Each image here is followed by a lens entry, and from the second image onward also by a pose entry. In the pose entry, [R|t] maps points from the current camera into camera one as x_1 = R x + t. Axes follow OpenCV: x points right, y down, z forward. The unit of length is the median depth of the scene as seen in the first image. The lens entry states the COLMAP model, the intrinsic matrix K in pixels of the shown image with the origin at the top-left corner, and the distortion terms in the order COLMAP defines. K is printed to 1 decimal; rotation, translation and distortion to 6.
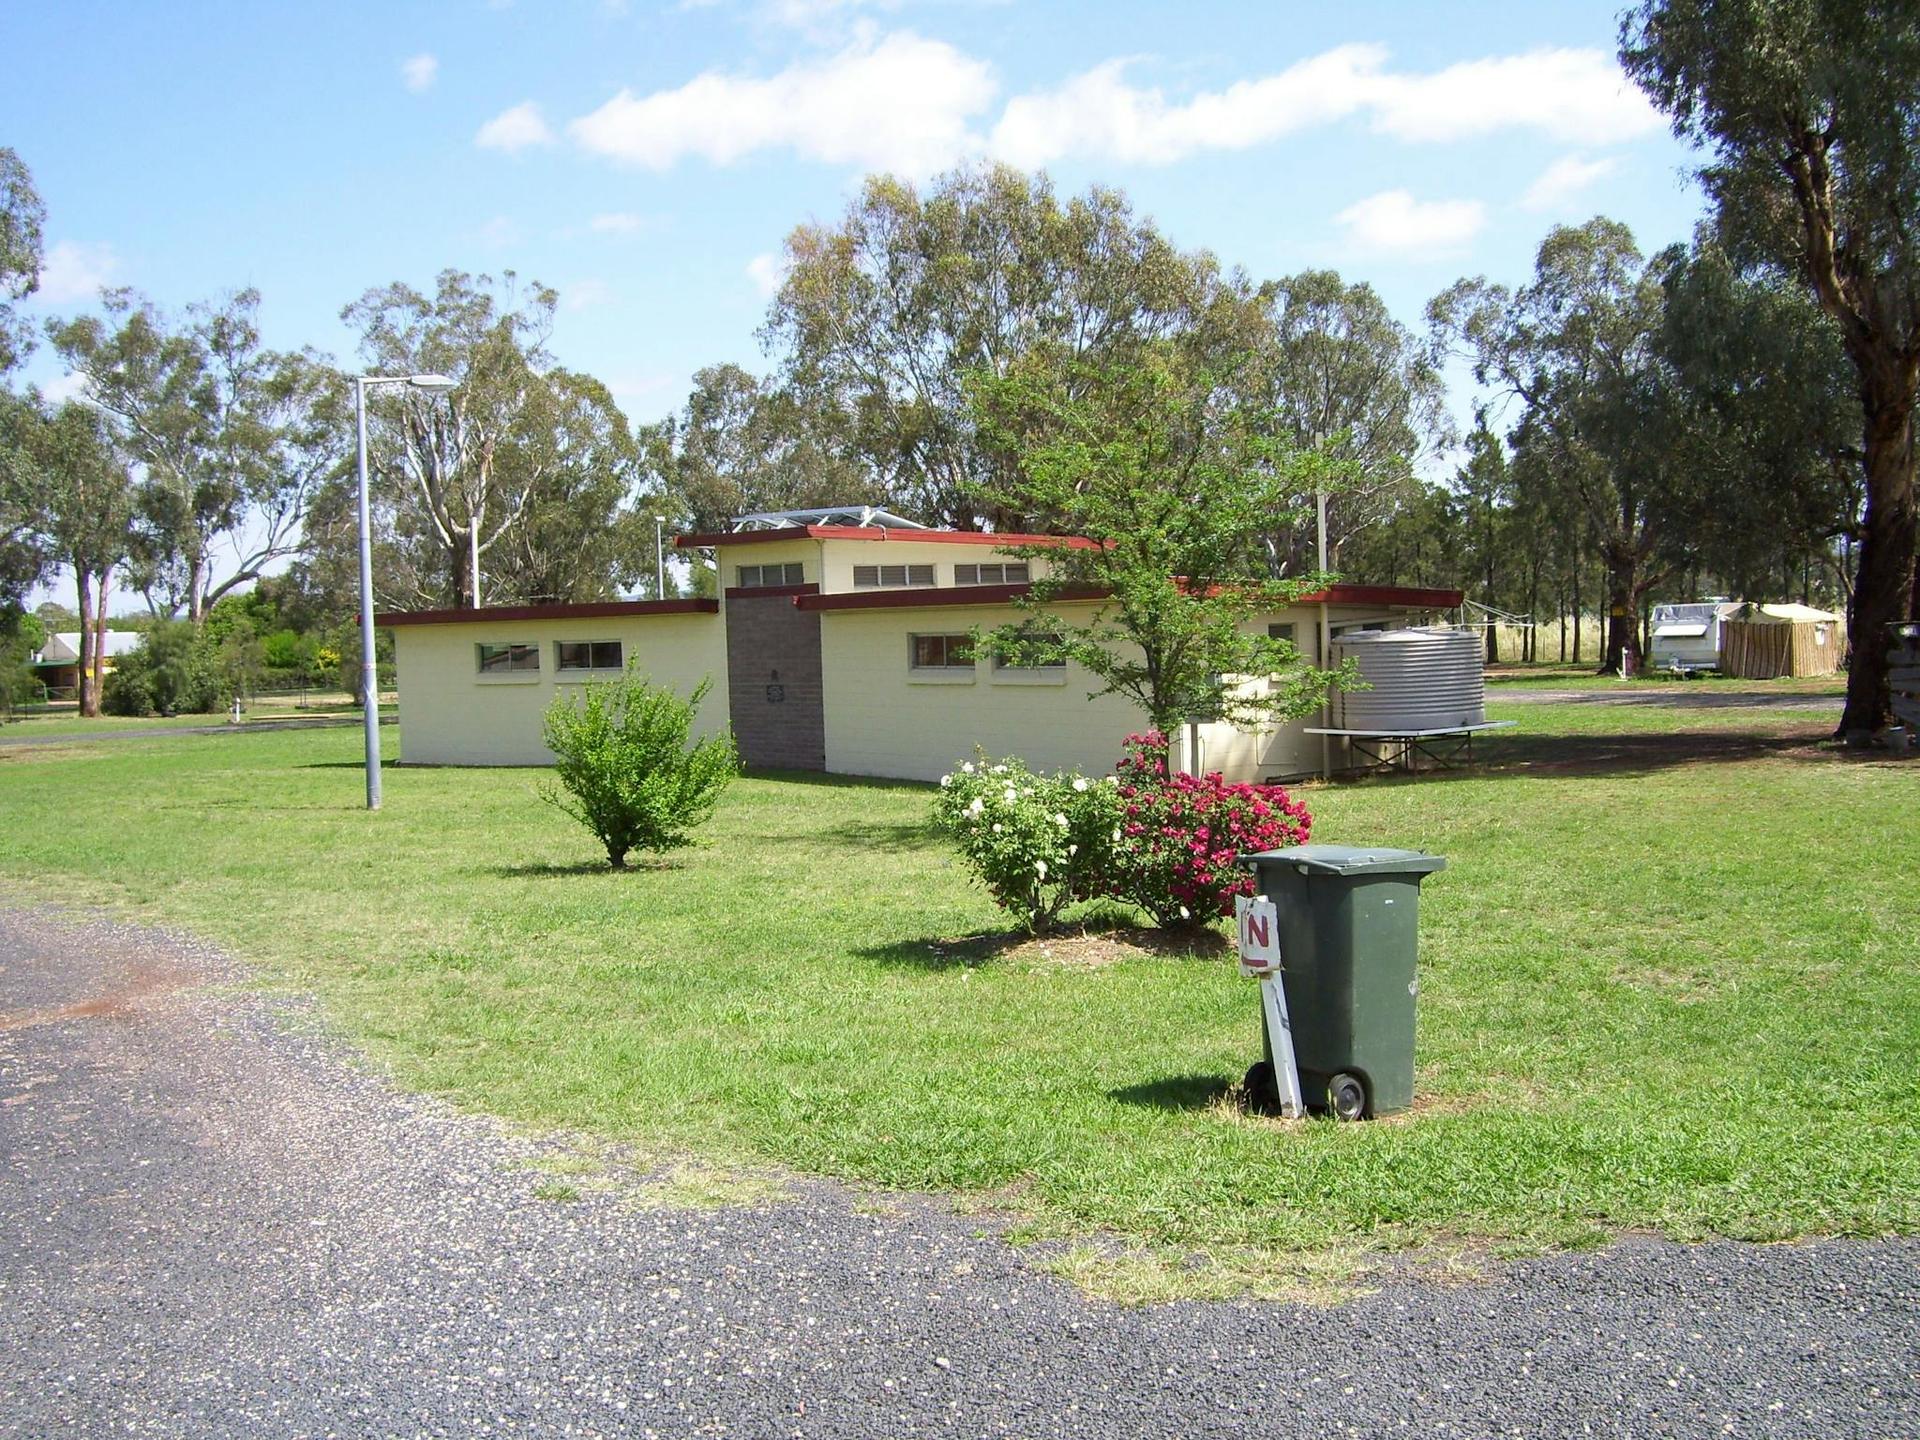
lens RADIAL K [[2119.3, 0, 960.0], [0, 2119.3, 720.0], [0, 0, 1]] dist [-0.127226, -0.002063]
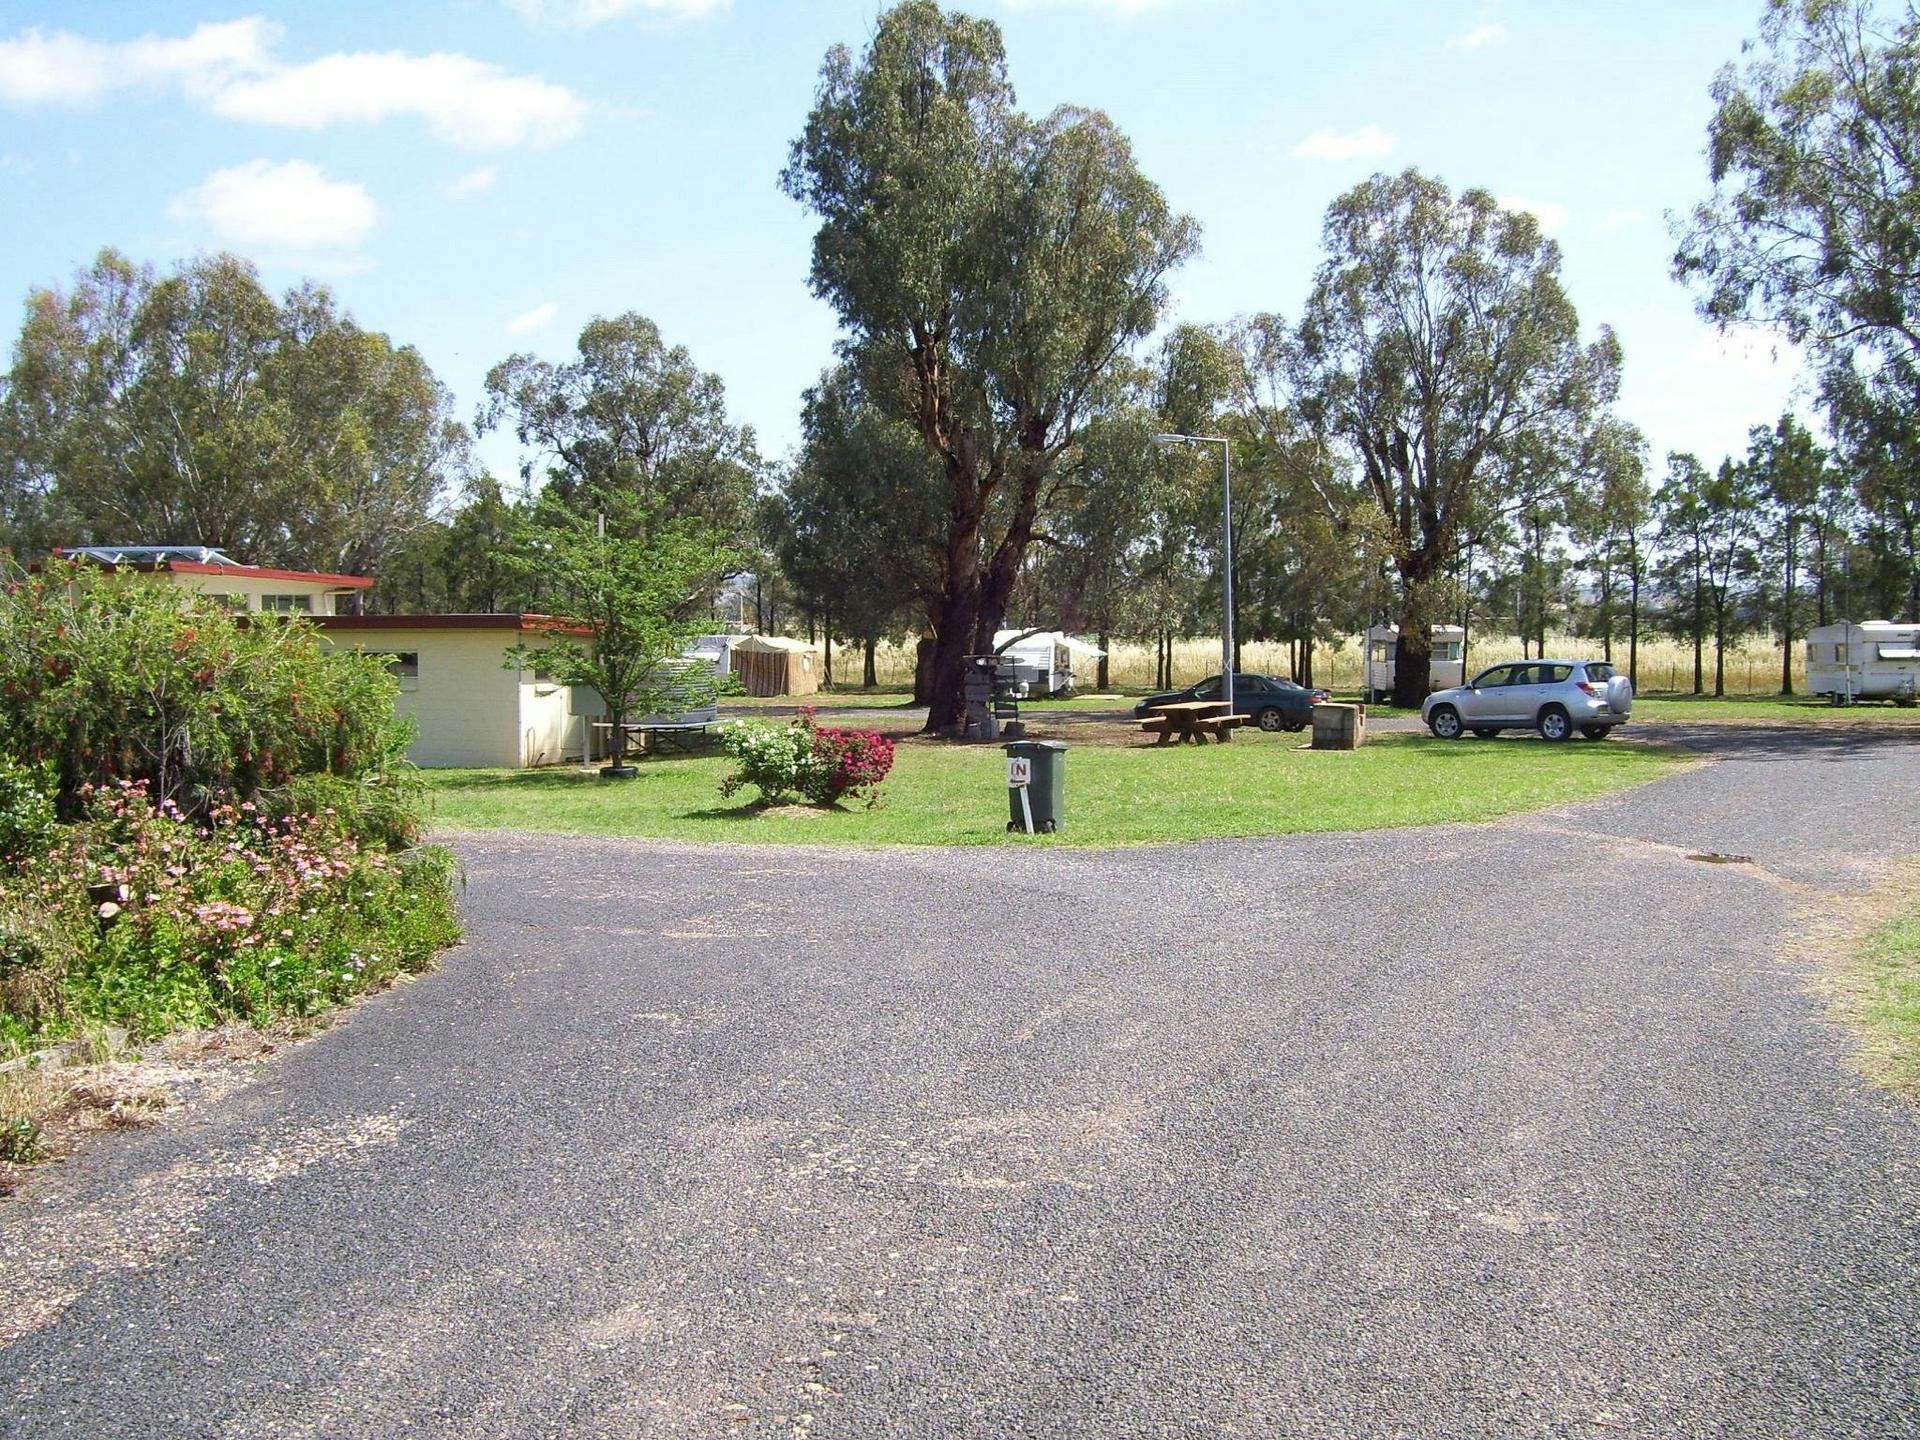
lens RADIAL K [[2119.3, 0, 960.0], [0, 2119.3, 720.0], [0, 0, 1]] dist [-0.127226, -0.002063]
pose [[0.862017, 0.006391, 0.506839, -0.184035], [-0.001156, 0.999943, -0.010642, 0.008997], [-0.506878, 0.008588, 0.861975, -0.185982]]
